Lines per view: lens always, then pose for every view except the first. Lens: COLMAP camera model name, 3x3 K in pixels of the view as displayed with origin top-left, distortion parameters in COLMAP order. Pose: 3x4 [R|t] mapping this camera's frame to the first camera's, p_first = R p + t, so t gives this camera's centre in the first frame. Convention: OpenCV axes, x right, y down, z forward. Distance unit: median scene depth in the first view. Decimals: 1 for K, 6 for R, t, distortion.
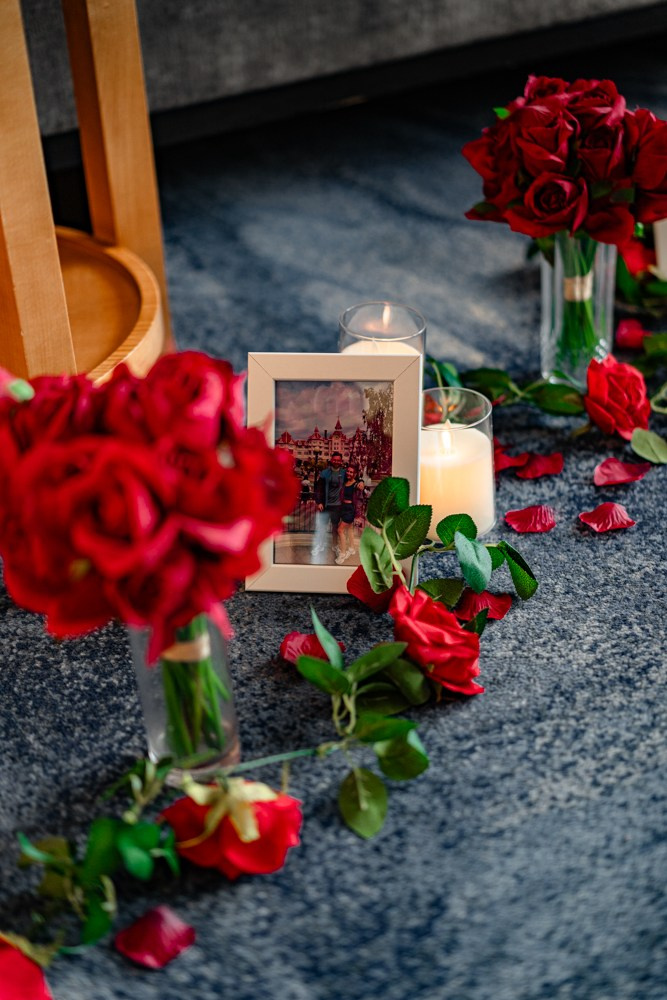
lens RADIAL K [[1454.8, 0, 336.3], [0, 1454.8, 496.3], [0, 0, 1]] dist [0.008738, 0.000000]
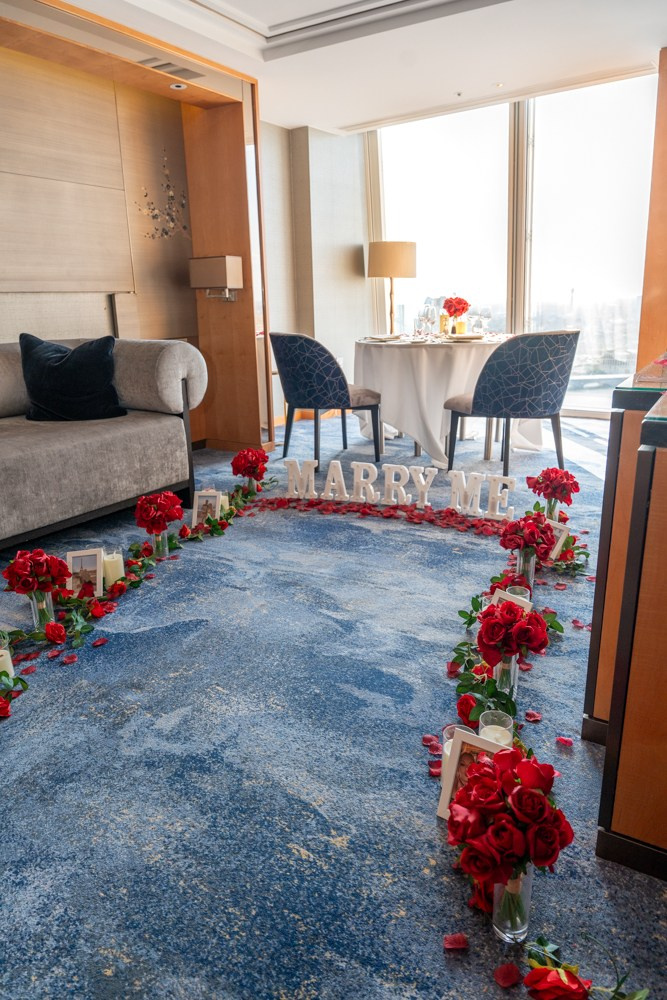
lens RADIAL K [[665.0, 0, 330.9], [0, 665.0, 517.6], [0, 0, 1]] dist [-0.011051, 0.001360]
pose [[0.894492, -0.097048, 0.436424, 0.121868], [0.204669, 0.956751, -0.206732, 0.146215], [-0.397486, 0.274243, 0.875669, -0.846066]]
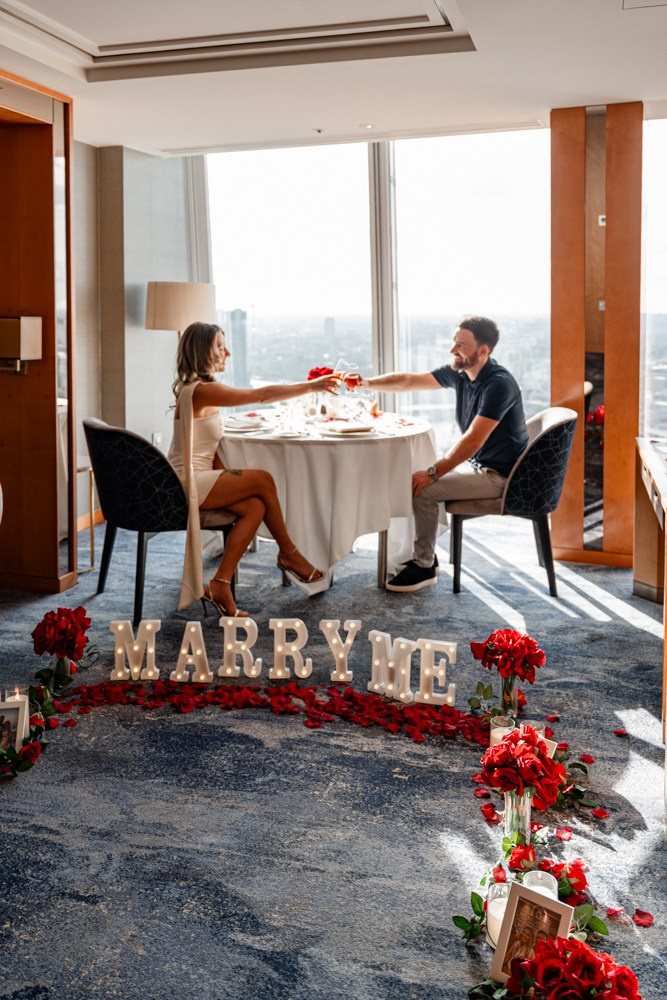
lens RADIAL K [[867.8, 0, 286.9], [0, 867.8, 347.9], [0, 0, 1]] dist [0.006606, -0.026149]
pose [[0.756883, 0.025799, 0.653041, -0.046983], [0.294084, 0.878898, -0.375569, -0.301933], [-0.583646, 0.476311, 0.657636, -0.648179]]
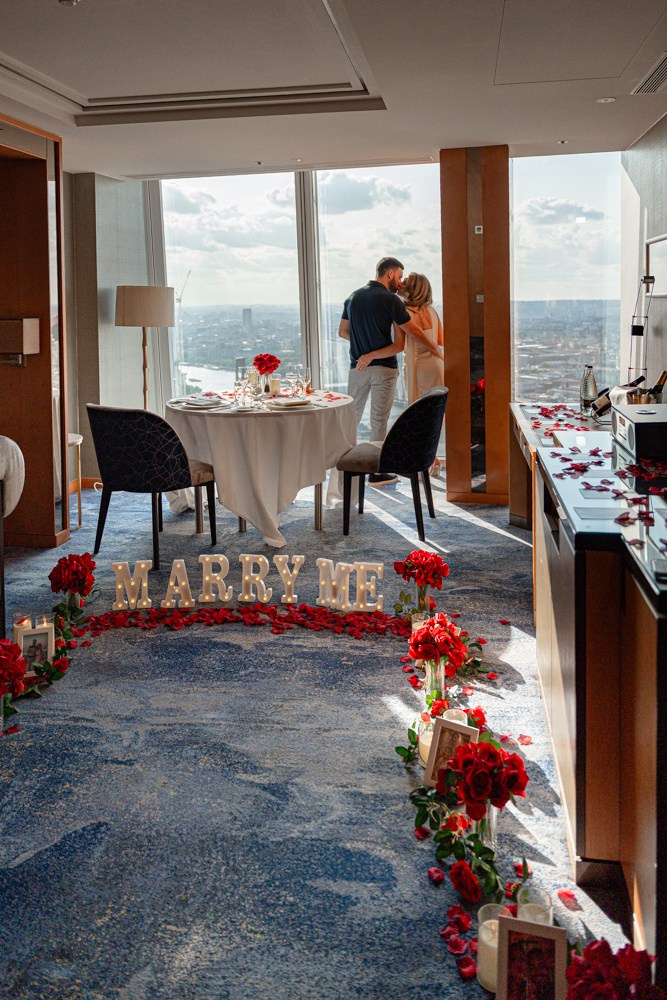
lens RADIAL K [[785.9, 0, 311.4], [0, 785.9, 320.7], [0, 0, 1]] dist [-0.001486, -0.012607]
pose [[0.657112, 0.024766, 0.753386, -0.425281], [0.359185, 0.868411, -0.341832, -0.237251], [-0.662714, 0.495227, 0.561748, -0.813393]]
